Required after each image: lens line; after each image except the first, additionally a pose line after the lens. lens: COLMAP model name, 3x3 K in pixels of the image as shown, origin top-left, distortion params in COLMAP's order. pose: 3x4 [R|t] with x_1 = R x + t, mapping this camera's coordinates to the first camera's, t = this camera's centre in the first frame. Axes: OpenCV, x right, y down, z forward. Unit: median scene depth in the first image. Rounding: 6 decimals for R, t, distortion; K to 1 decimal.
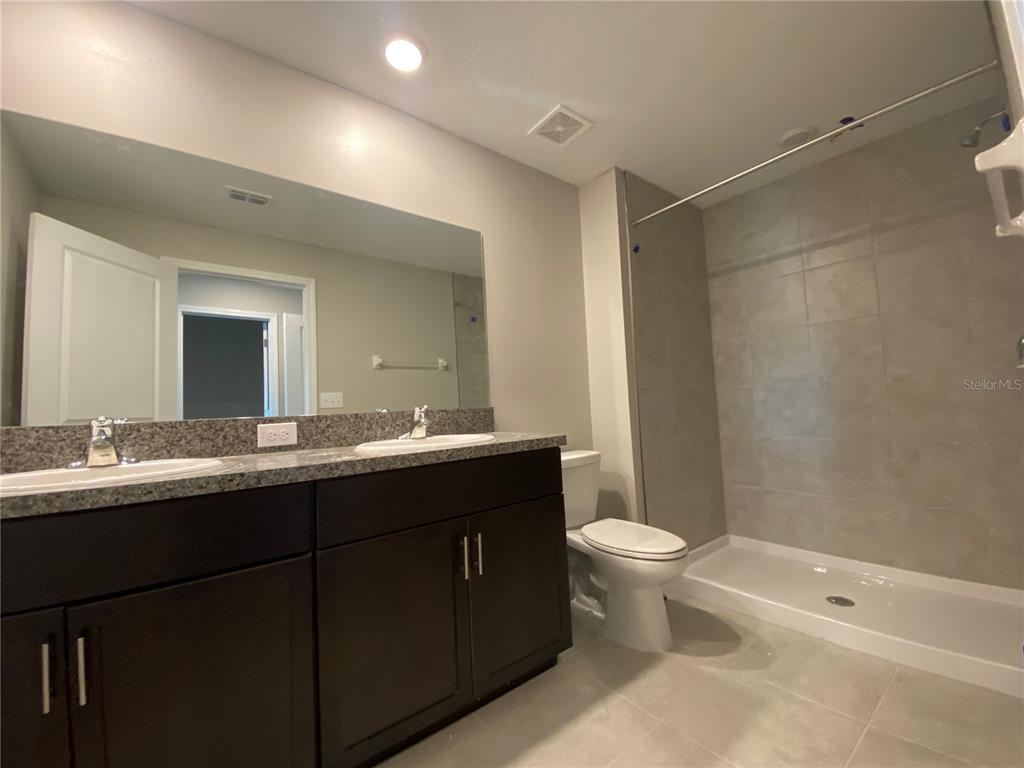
lens RADIAL K [[417.2, 0, 506.3], [0, 417.2, 380.0], [0, 0, 1]] dist [0.006107, -0.007026]
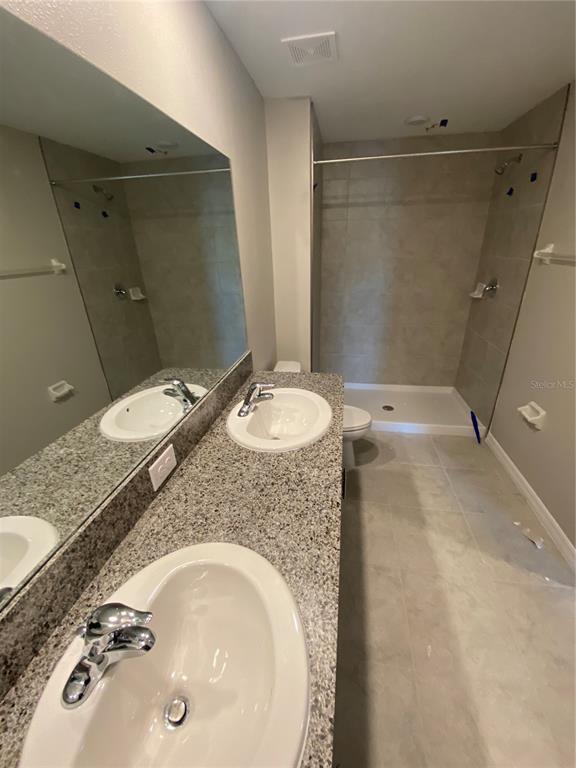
lens RADIAL K [[312.9, 0, 288.2], [0, 312.9, 381.5], [0, 0, 1]] dist [0.006107, -0.007026]
pose [[0.734098, -0.248098, 0.632097, -0.462033], [-0.049542, 0.908815, 0.414247, -0.192545], [-0.677233, -0.335413, 0.654869, 0.304167]]
